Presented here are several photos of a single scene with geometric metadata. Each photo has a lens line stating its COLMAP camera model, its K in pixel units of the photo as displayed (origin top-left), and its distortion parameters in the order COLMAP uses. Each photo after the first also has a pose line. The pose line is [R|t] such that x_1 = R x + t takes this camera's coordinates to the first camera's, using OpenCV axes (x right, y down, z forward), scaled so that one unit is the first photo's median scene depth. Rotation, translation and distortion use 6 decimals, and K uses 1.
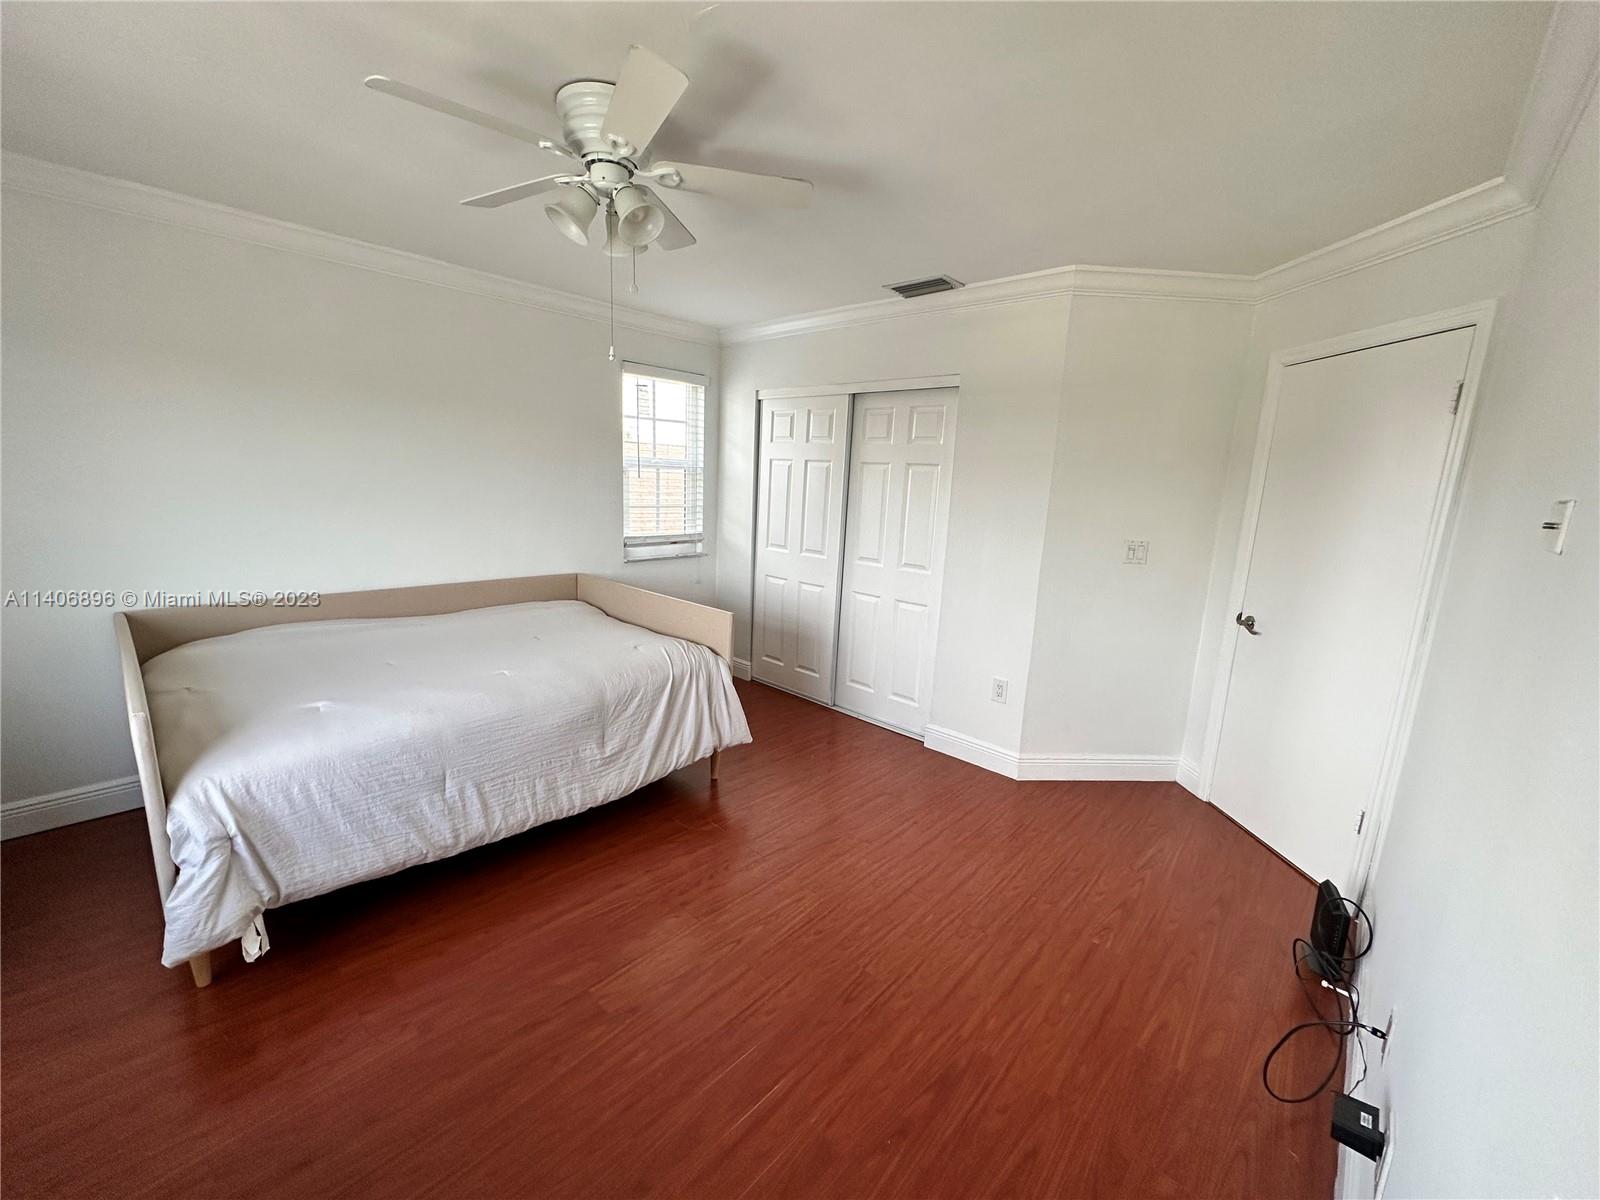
lens RADIAL K [[641.5, 0, 803.7], [0, 641.5, 601.0], [0, 0, 1]] dist [-0.000191, 0.000476]
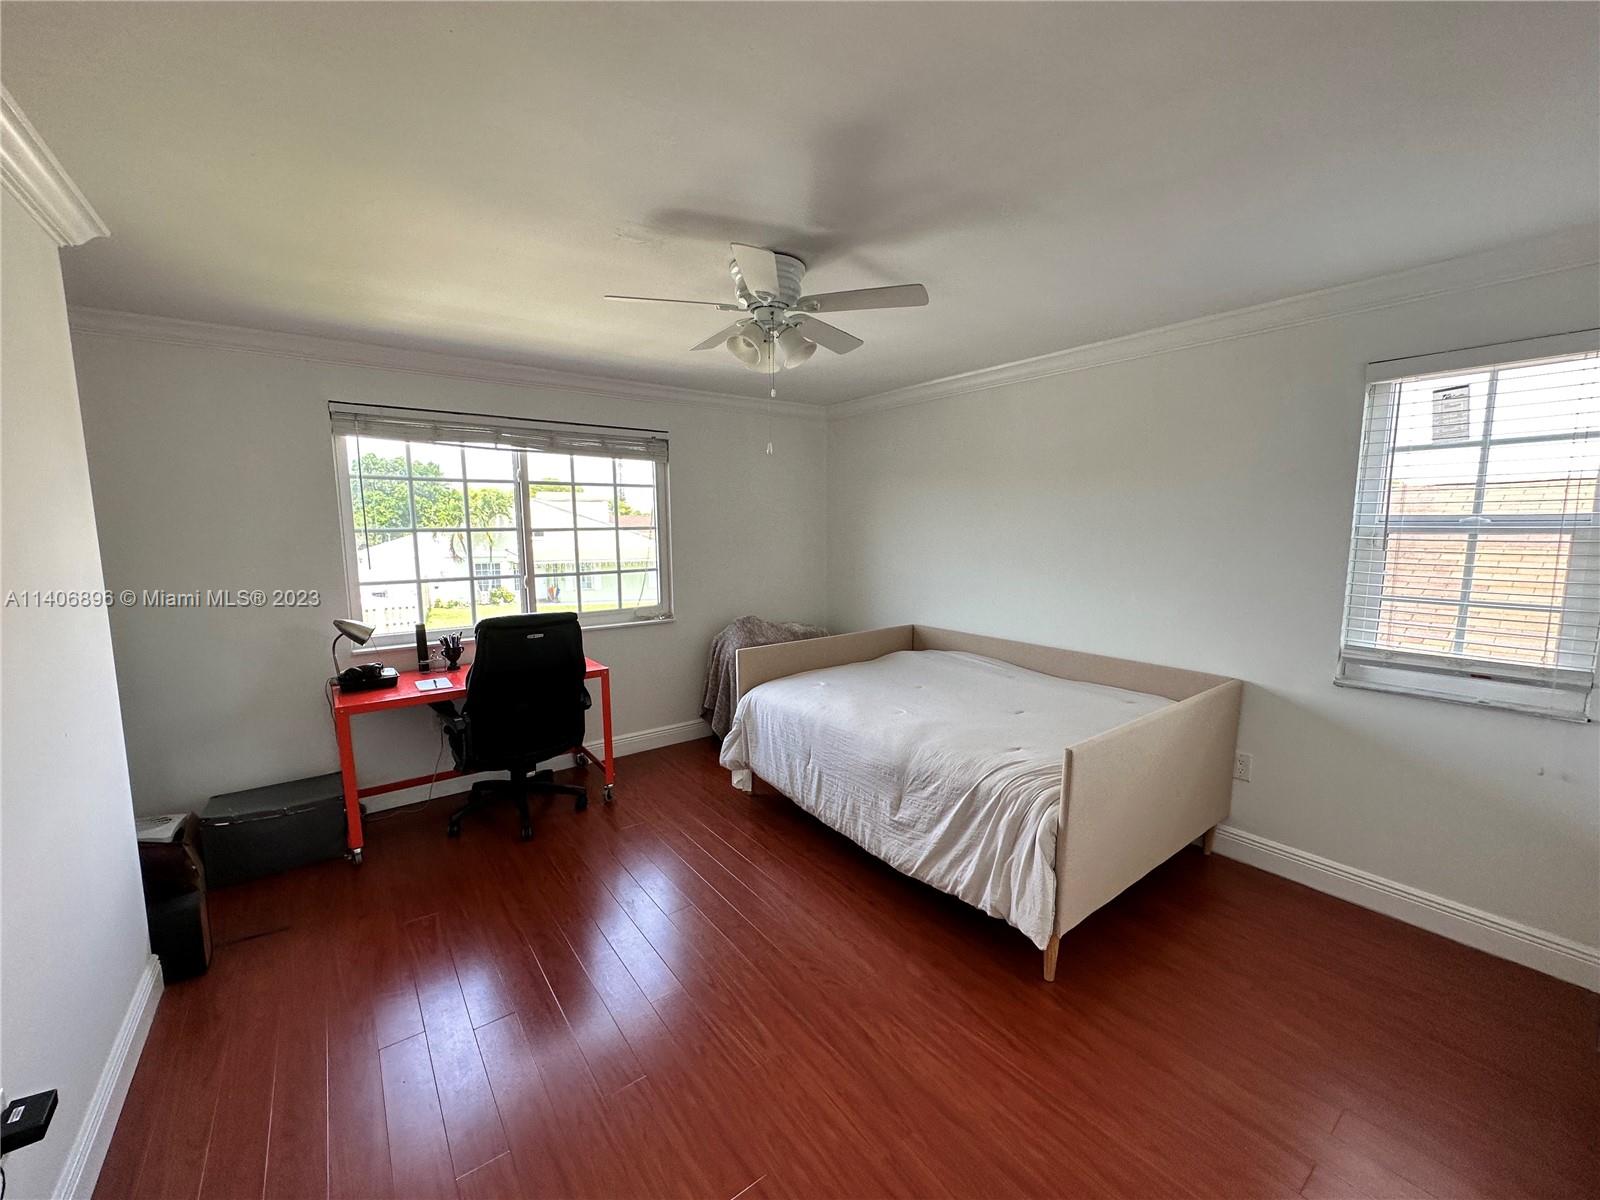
lens RADIAL K [[641.5, 0, 805.7], [0, 641.5, 600.9], [0, 0, 1]] dist [-0.000191, 0.000476]
pose [[-0.200427, 0.060721, -0.977825, 0.684811], [-0.193725, 0.975914, 0.100310, -0.167350], [0.960364, 0.209534, -0.183837, 0.980896]]
